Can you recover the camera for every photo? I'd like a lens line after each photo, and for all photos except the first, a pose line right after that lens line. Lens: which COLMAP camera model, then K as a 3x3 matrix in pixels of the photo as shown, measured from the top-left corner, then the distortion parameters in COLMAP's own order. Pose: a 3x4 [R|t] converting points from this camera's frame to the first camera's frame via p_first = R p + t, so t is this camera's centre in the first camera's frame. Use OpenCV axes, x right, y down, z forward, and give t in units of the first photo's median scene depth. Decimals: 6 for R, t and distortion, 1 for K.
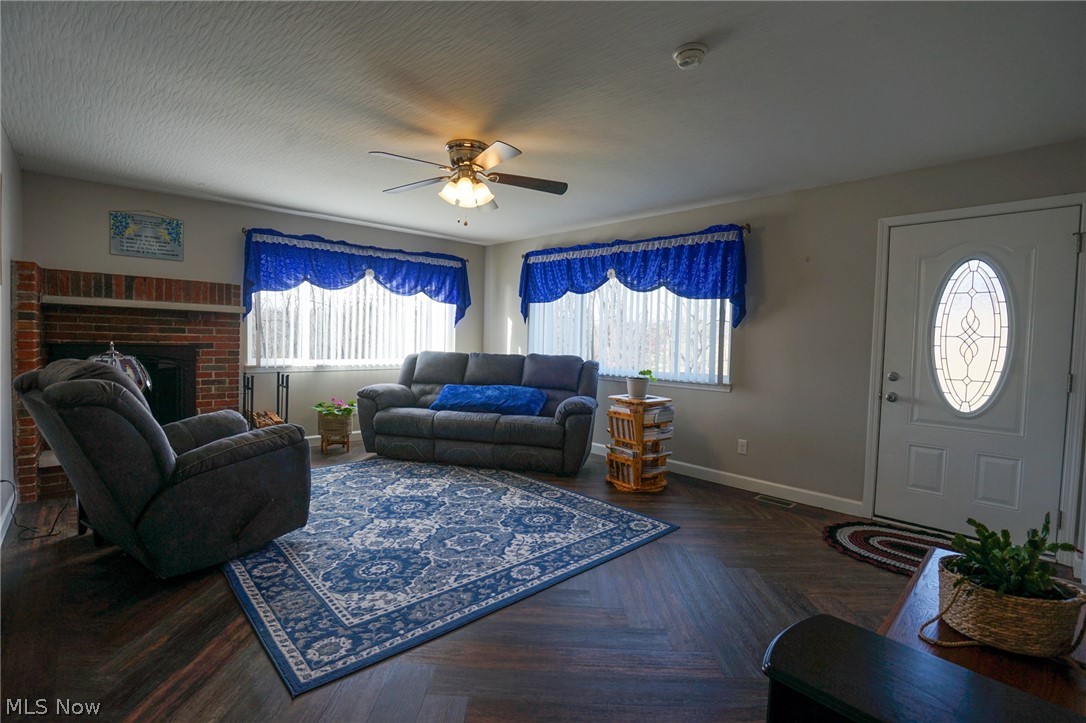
lens RADIAL K [[498.3, 0, 541.4], [0, 498.3, 366.9], [0, 0, 1]] dist [-0.031794, 0.010367]
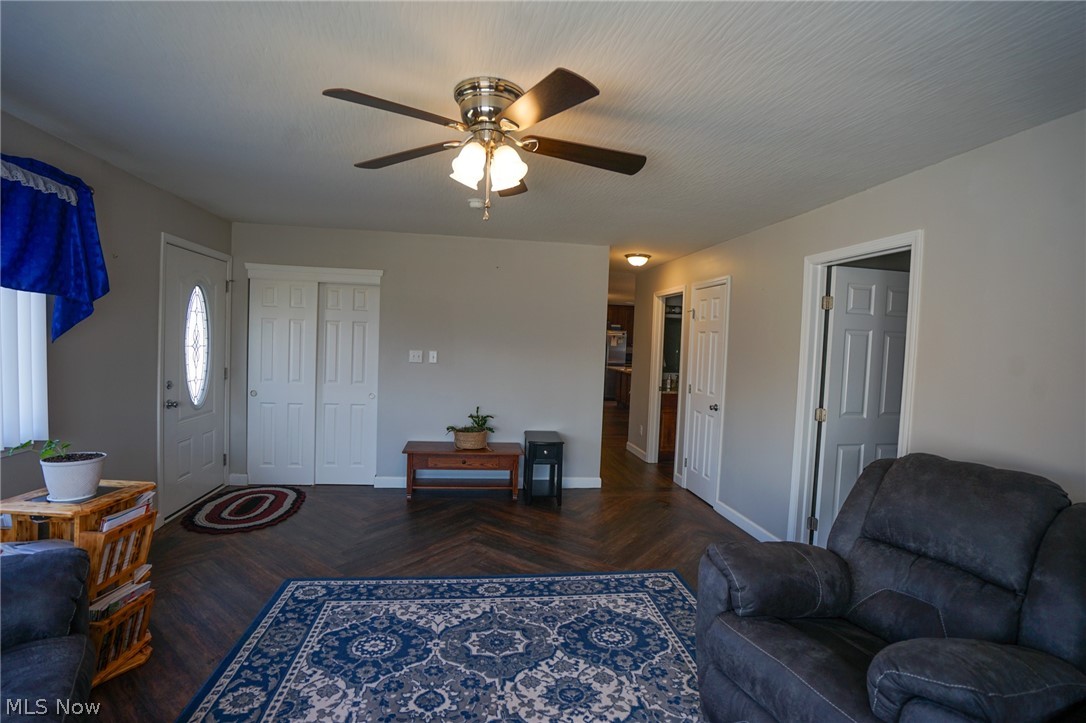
lens RADIAL K [[498.3, 0, 540.6], [0, 498.3, 365.8], [0, 0, 1]] dist [-0.031794, 0.010367]
pose [[-0.817457, -0.085833, 0.569559, -0.681755], [-0.028666, 0.993672, 0.108603, -0.199183], [-0.575276, 0.072452, -0.814744, 1.736136]]
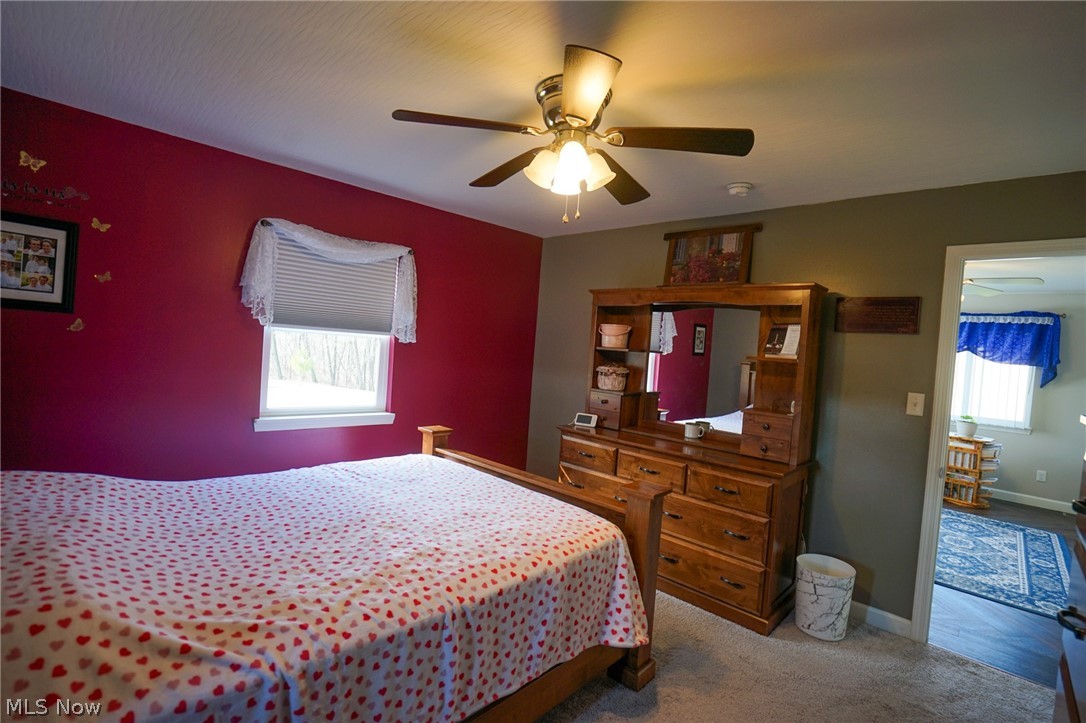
lens RADIAL K [[498.3, 0, 542.6], [0, 498.3, 358.4], [0, 0, 1]] dist [-0.031794, 0.010367]
pose [[0.997796, 0.032561, 0.057827, -1.590472], [-0.030798, 0.999041, -0.031127, -0.109012], [-0.058785, 0.029277, 0.997841, -0.388004]]
